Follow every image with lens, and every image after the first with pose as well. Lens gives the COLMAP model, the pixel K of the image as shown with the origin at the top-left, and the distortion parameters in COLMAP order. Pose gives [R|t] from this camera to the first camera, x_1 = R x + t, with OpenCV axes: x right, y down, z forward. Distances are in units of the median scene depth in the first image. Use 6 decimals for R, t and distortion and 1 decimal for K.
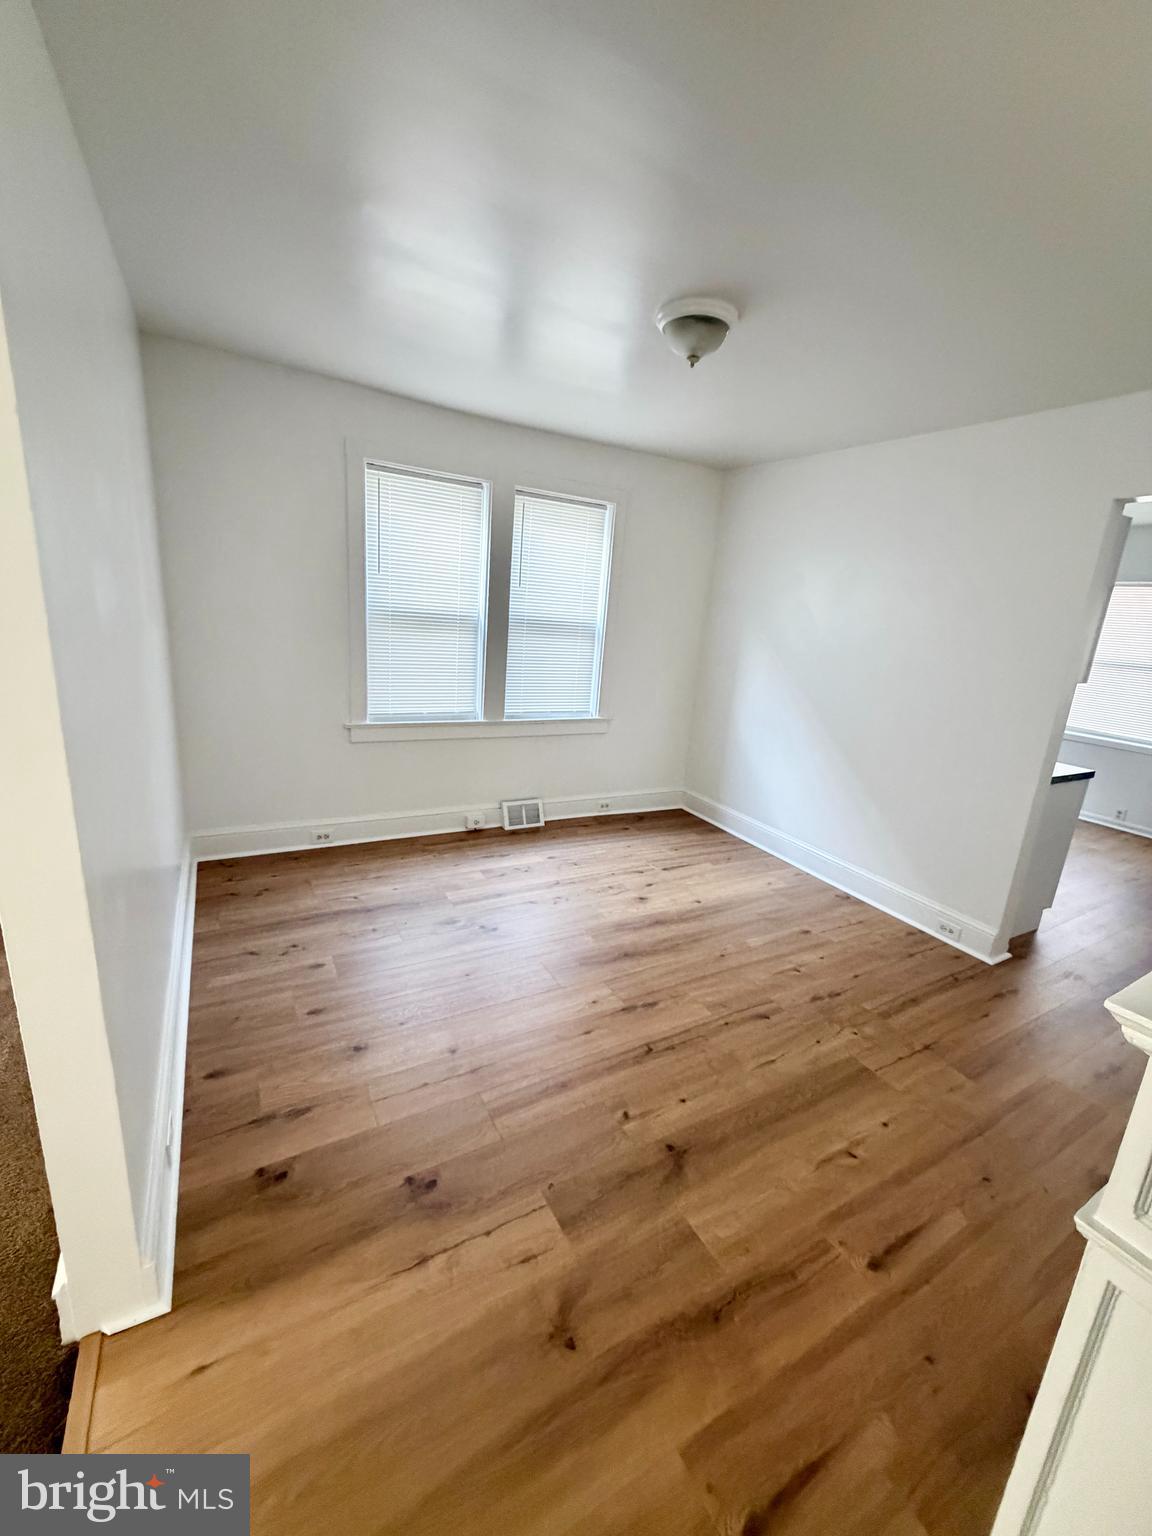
lens RADIAL K [[613.7, 0, 575.5], [0, 613.7, 798.9], [0, 0, 1]] dist [-0.000620, -0.000030]
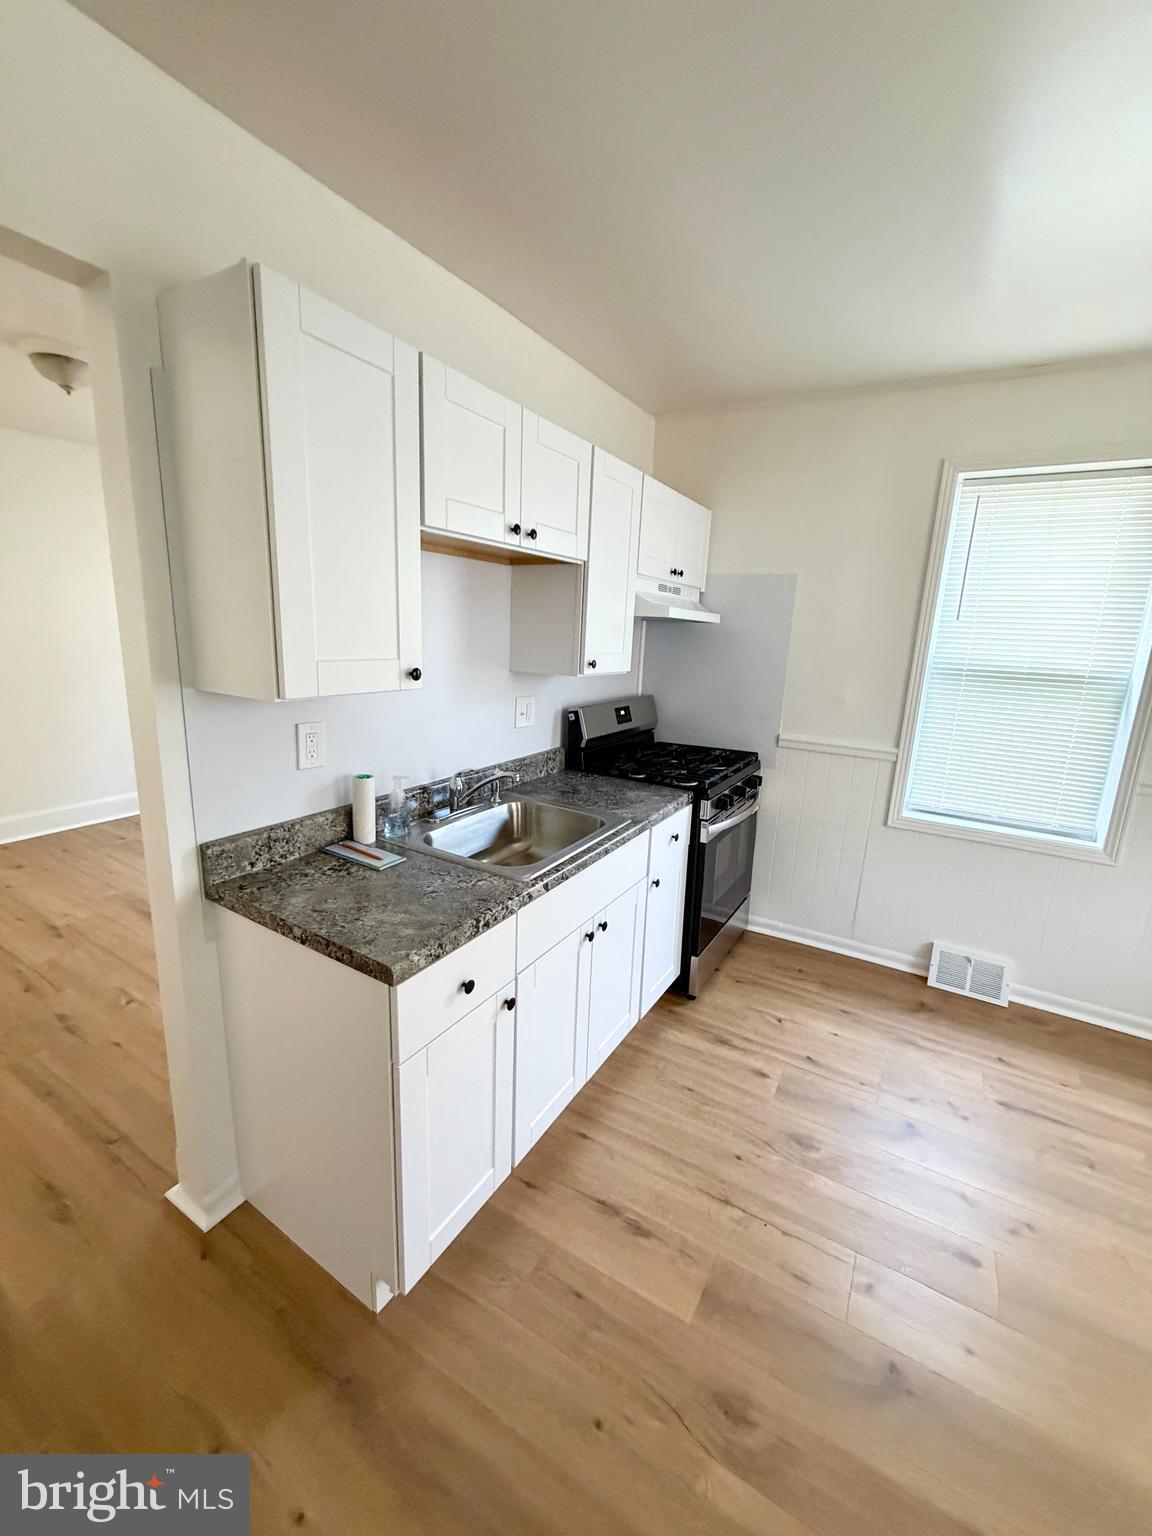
lens RADIAL K [[605.3, 0, 584.1], [0, 605.3, 765.9], [0, 0, 1]] dist [-0.001648, -0.000192]
pose [[0.494576, 0.141950, -0.857464, 0.628261], [-0.263635, 0.964592, 0.007623, -0.102841], [0.828186, 0.222287, 0.514487, 0.463453]]
